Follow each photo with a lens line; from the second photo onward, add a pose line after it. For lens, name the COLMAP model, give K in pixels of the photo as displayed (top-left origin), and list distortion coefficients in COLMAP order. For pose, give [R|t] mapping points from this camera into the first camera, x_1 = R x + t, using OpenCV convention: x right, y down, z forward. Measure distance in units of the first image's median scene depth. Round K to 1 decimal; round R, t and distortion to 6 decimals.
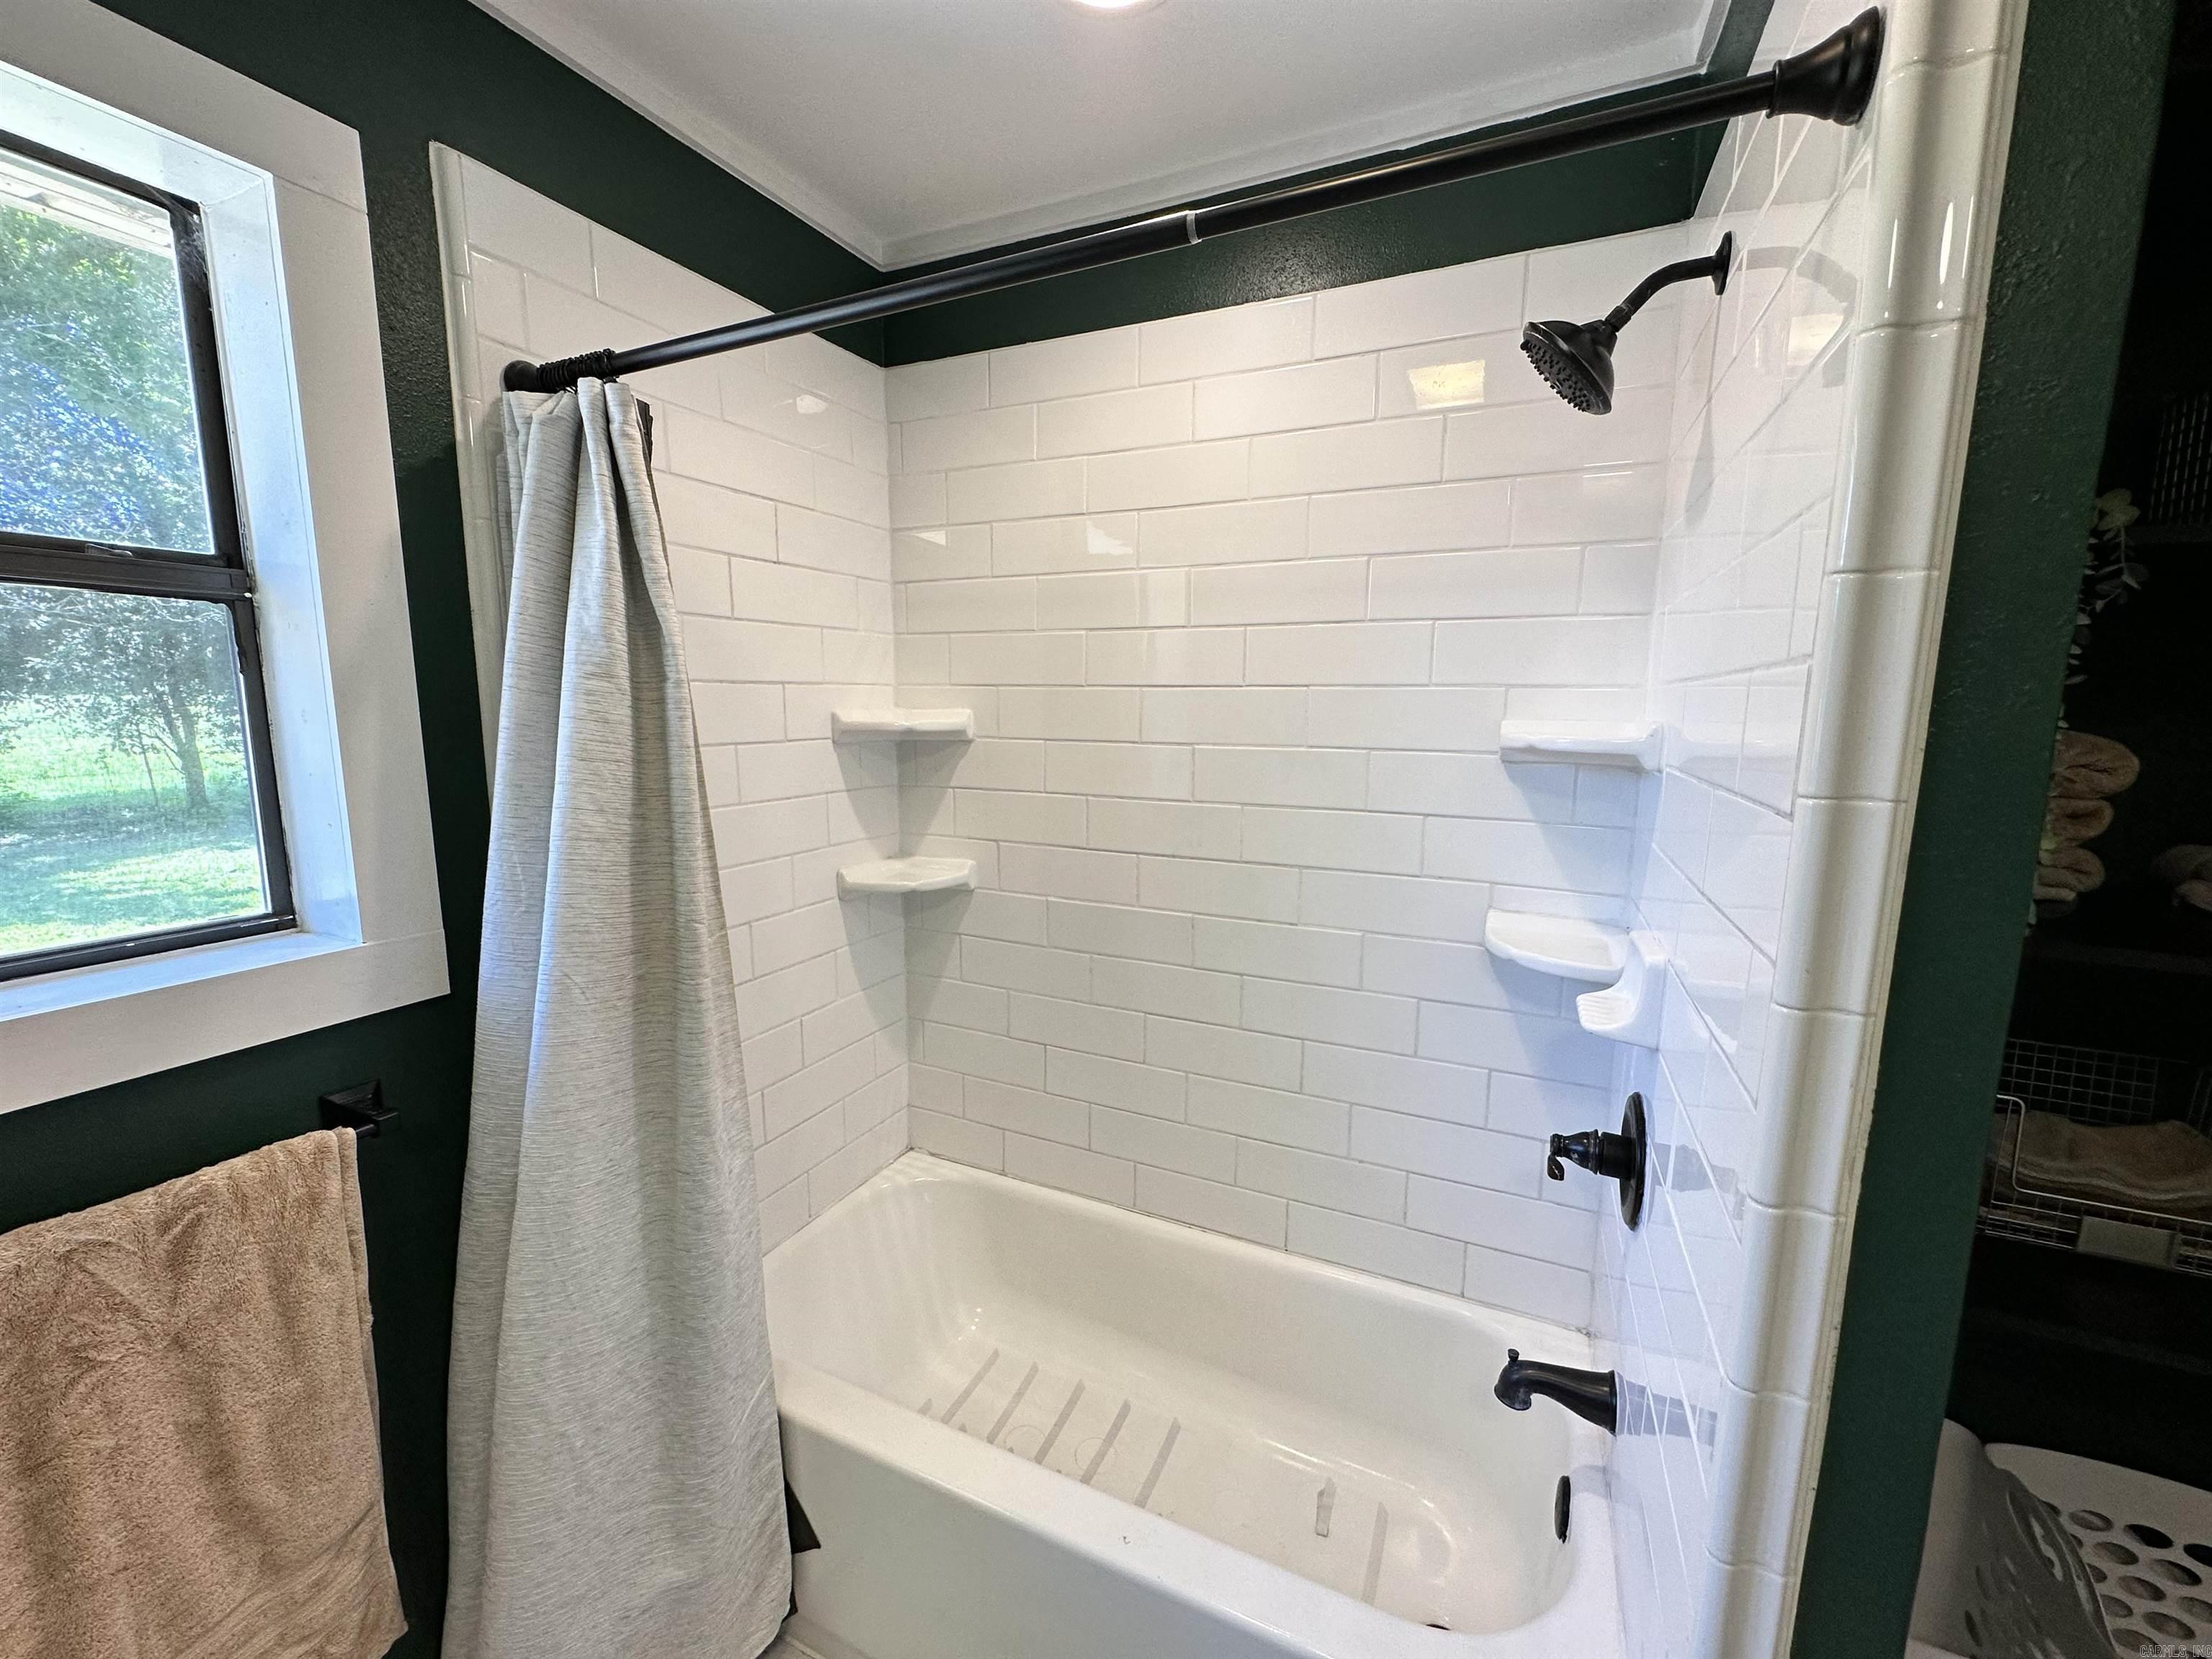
lens RADIAL K [[882.8, 0, 1106.2], [0, 882.8, 827.5], [0, 0, 1]] dist [-0.004656, 0.001108]
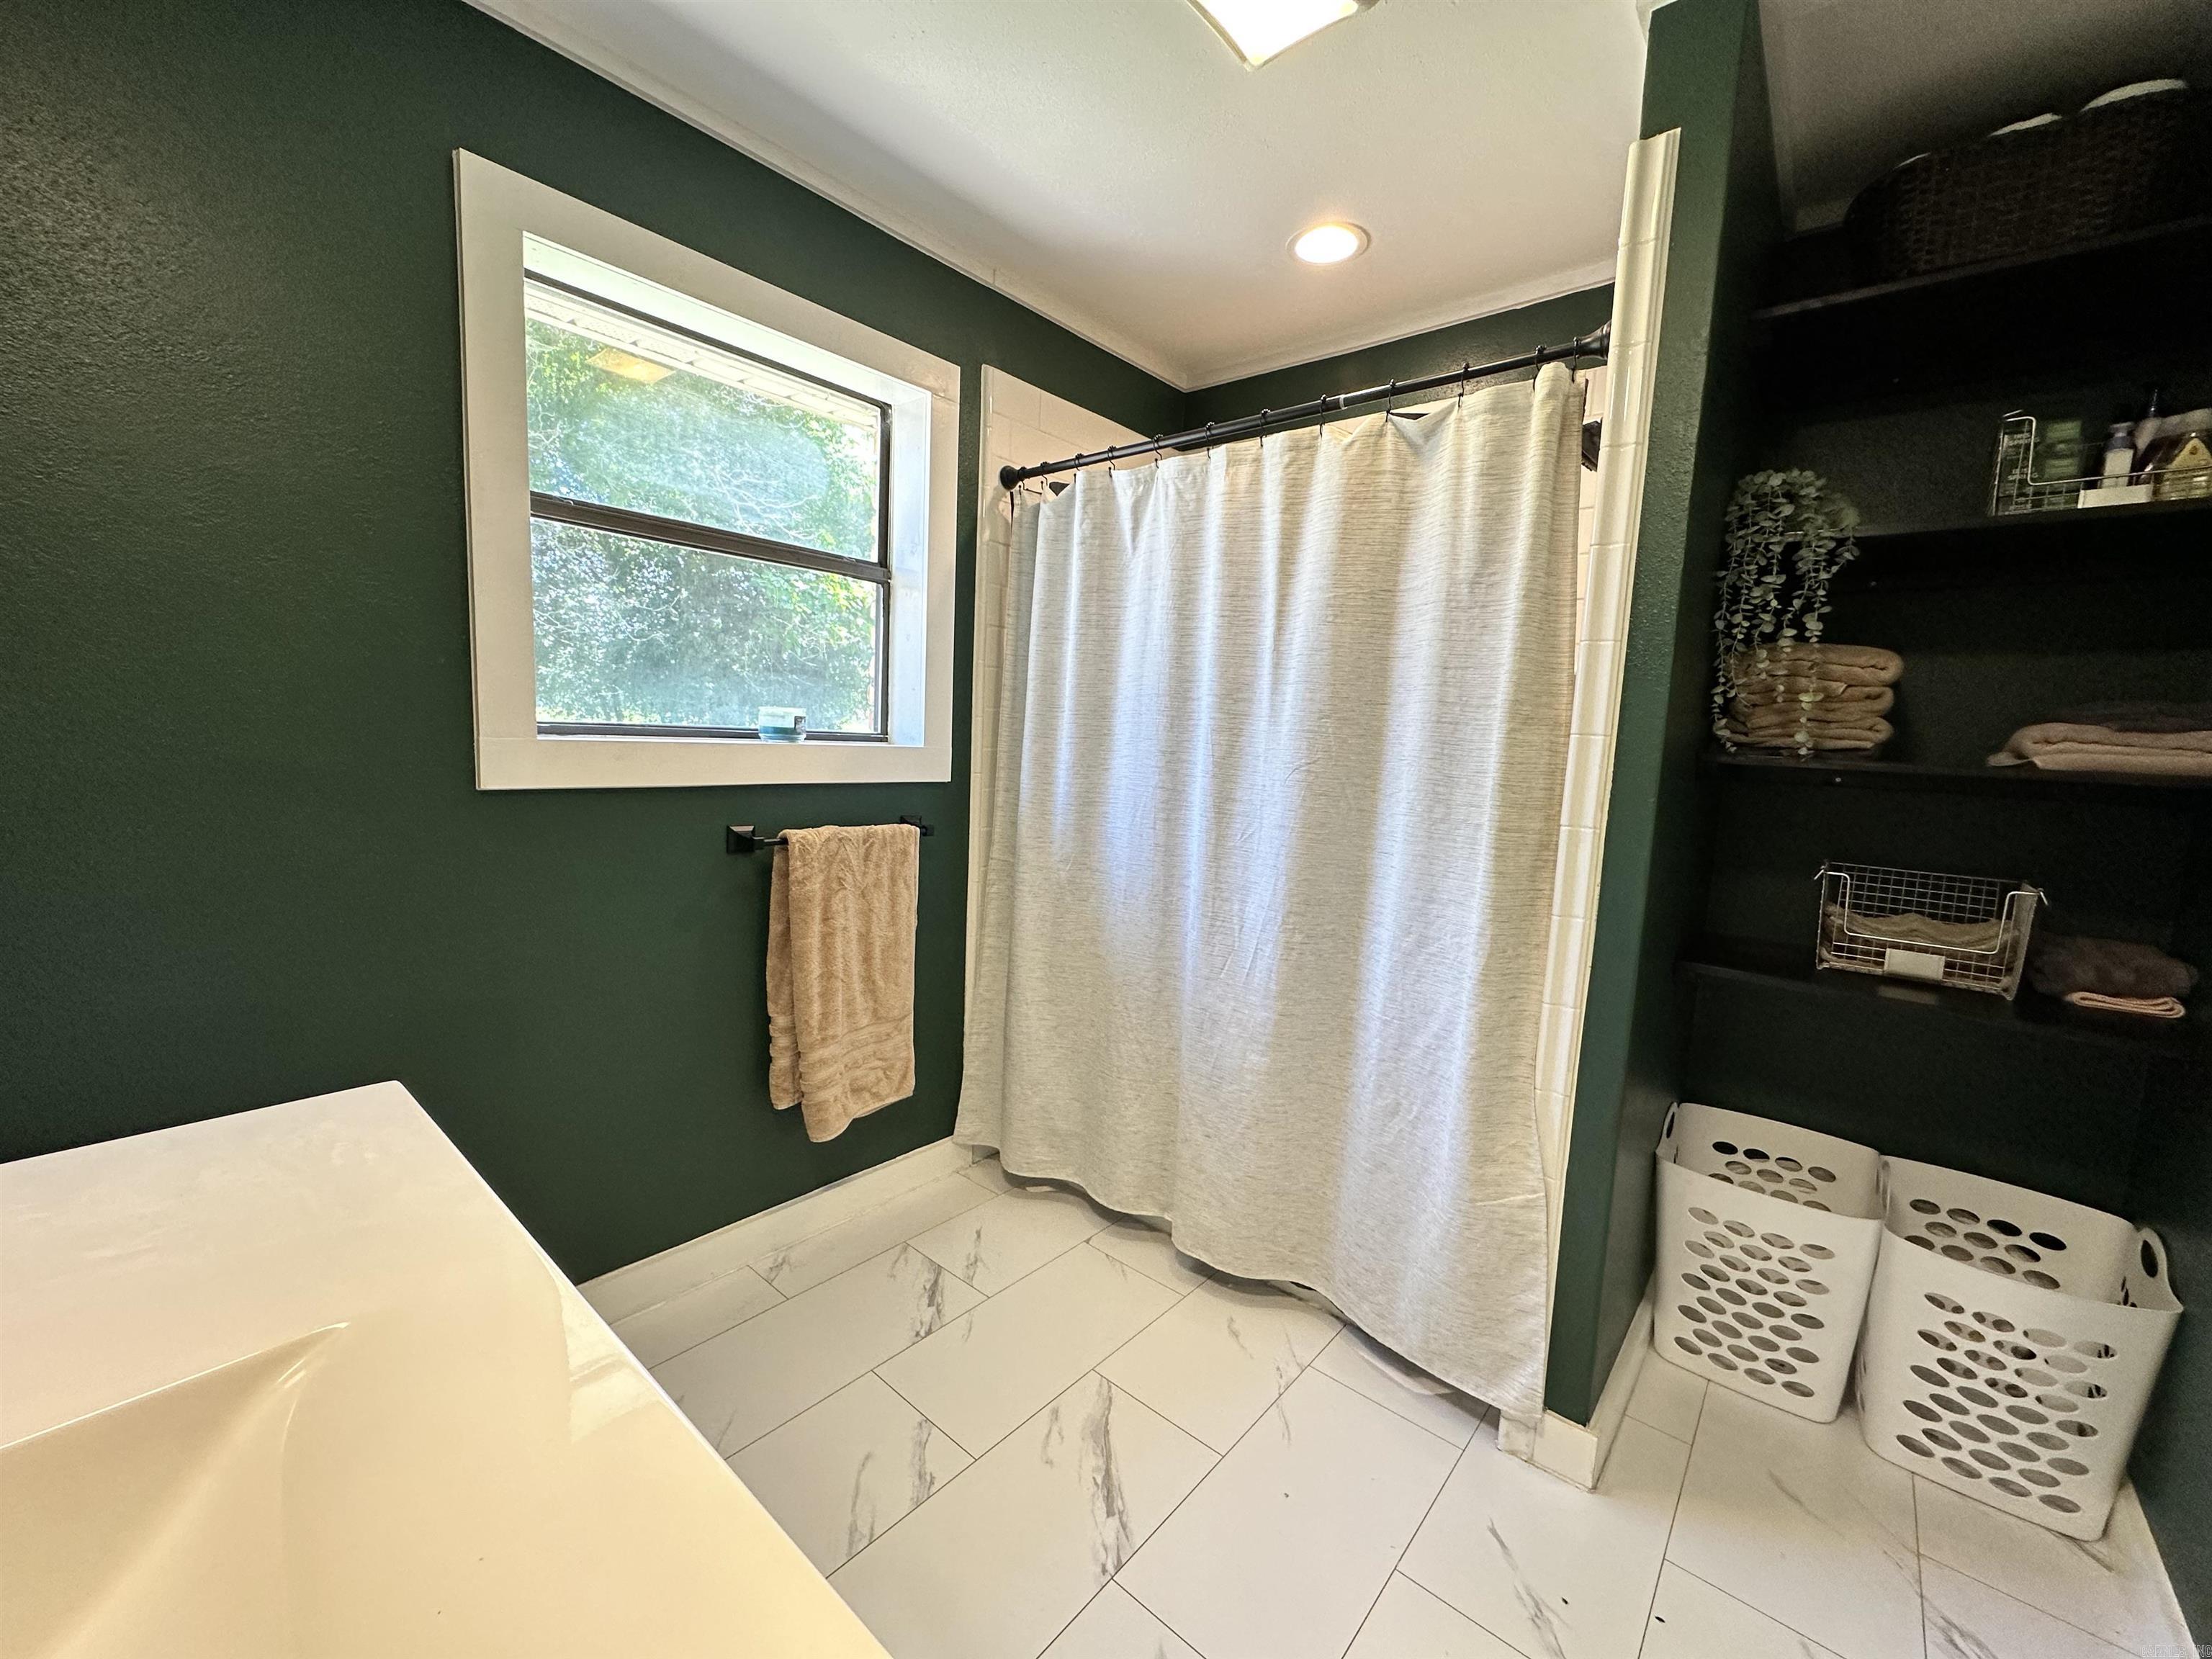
lens RADIAL K [[882.8, 0, 1106.2], [0, 882.8, 830.8], [0, 0, 1]] dist [-0.004656, 0.001108]
pose [[0.963623, 0.064855, -0.259279, 0.136131], [-0.075429, 0.996668, -0.031032, 0.391376], [0.256402, 0.049461, 0.965304, -0.958659]]
